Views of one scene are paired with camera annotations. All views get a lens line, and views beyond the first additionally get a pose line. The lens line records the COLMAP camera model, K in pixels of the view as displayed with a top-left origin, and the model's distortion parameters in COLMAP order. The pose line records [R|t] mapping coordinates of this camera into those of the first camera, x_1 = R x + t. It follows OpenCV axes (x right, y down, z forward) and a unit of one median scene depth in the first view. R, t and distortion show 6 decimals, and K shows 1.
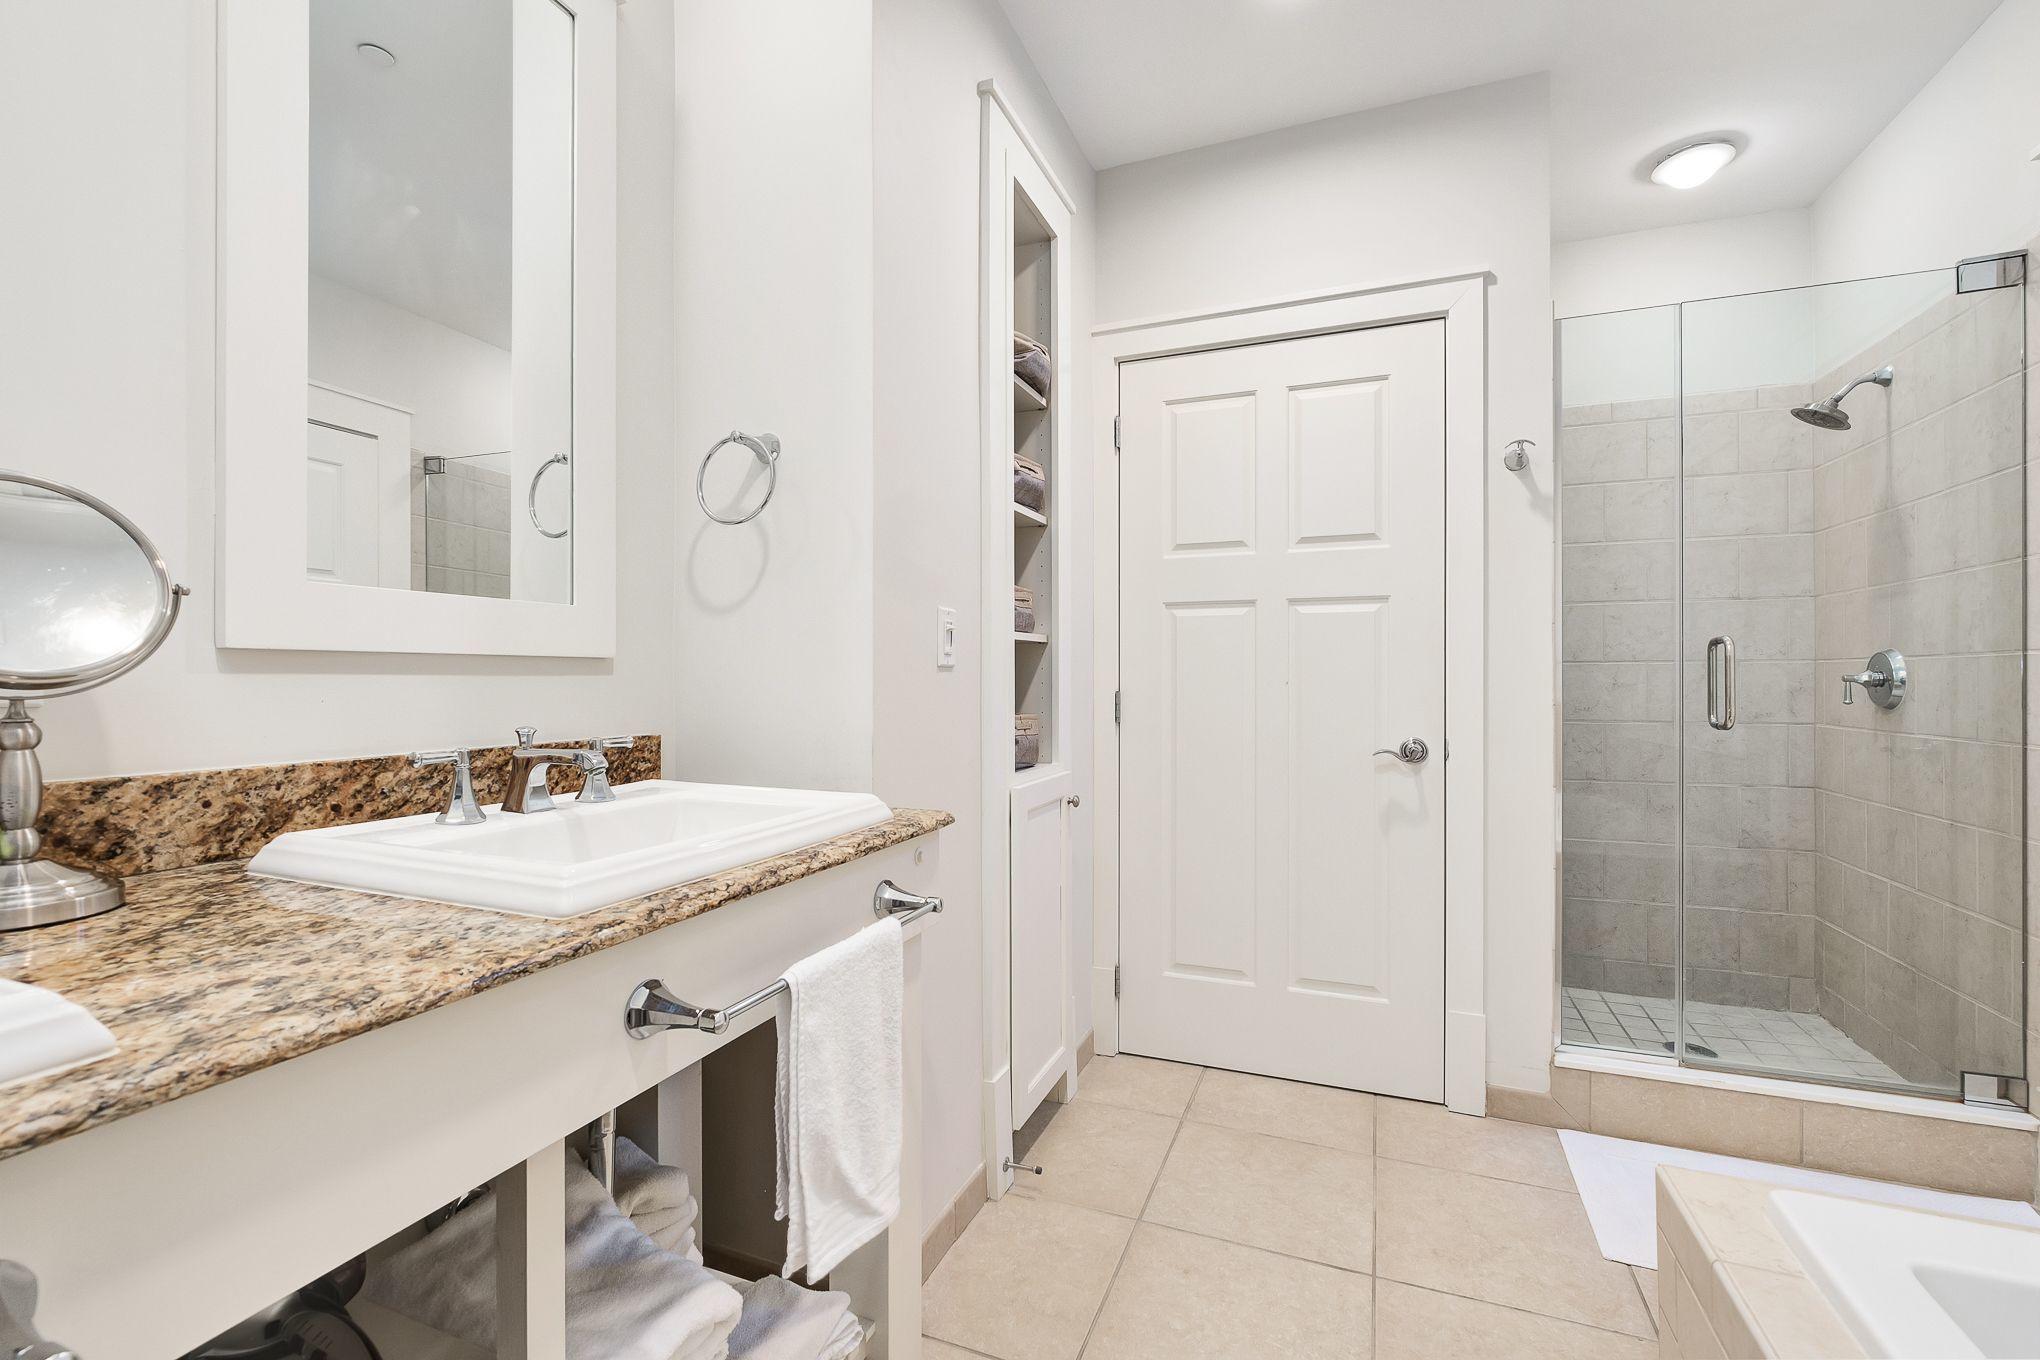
lens RADIAL K [[893.5, 0, 1016.7], [0, 893.5, 677.8], [0, 0, 1]] dist [-0.010840, 0.000397]
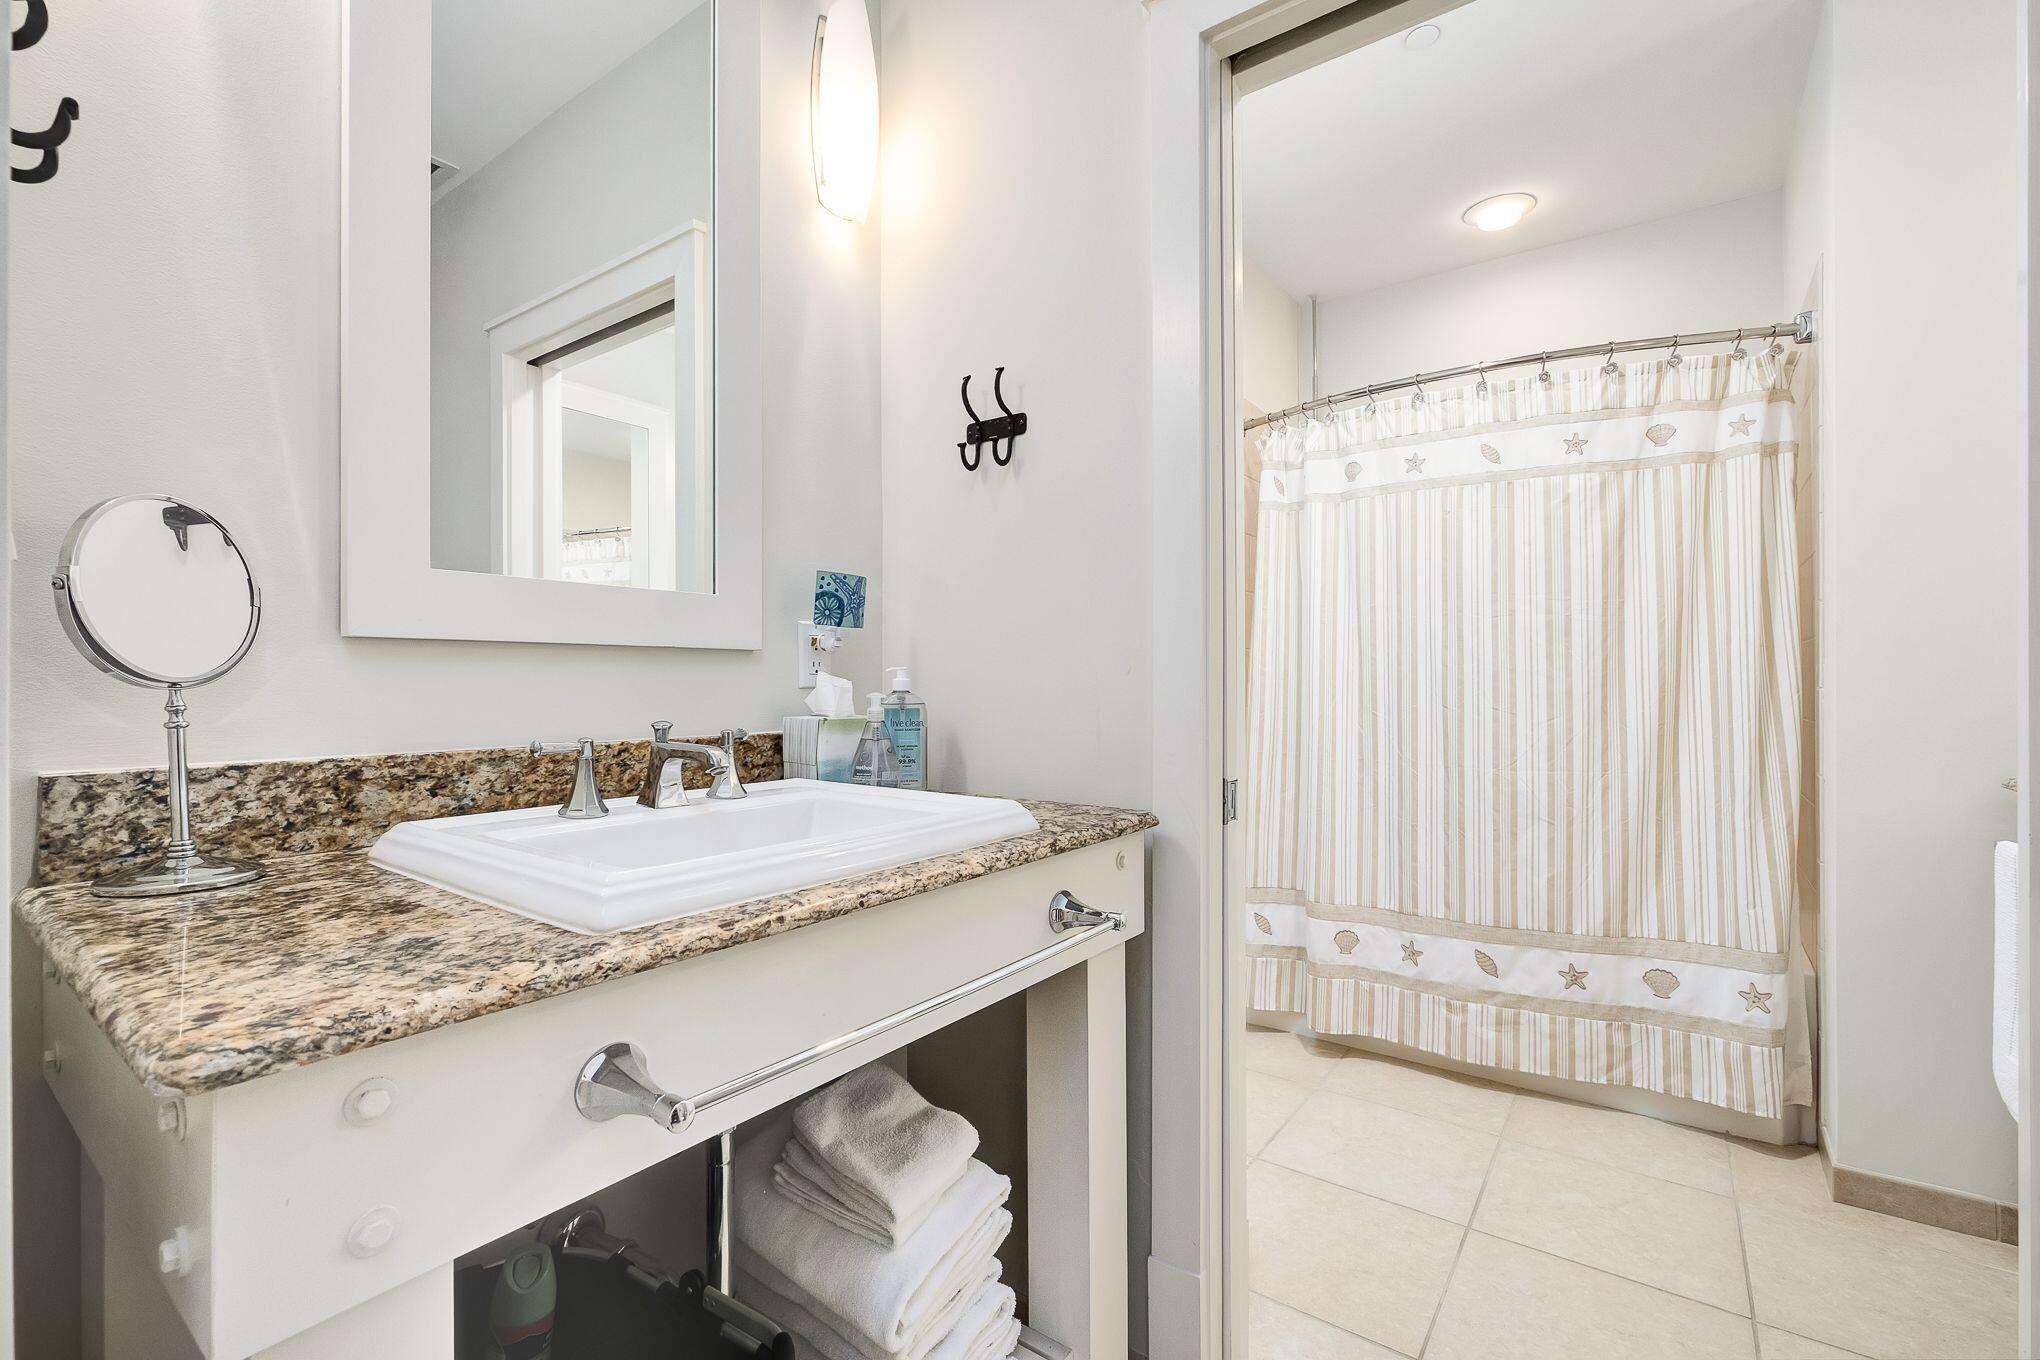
lens RADIAL K [[893.5, 0, 1016.7], [0, 893.5, 677.8], [0, 0, 1]] dist [-0.010840, 0.000397]
pose [[0.965050, 0.008471, -0.261929, 0.083530], [-0.006527, 0.999944, 0.008292, -0.000671], [0.261984, -0.006293, 0.965052, 0.182214]]
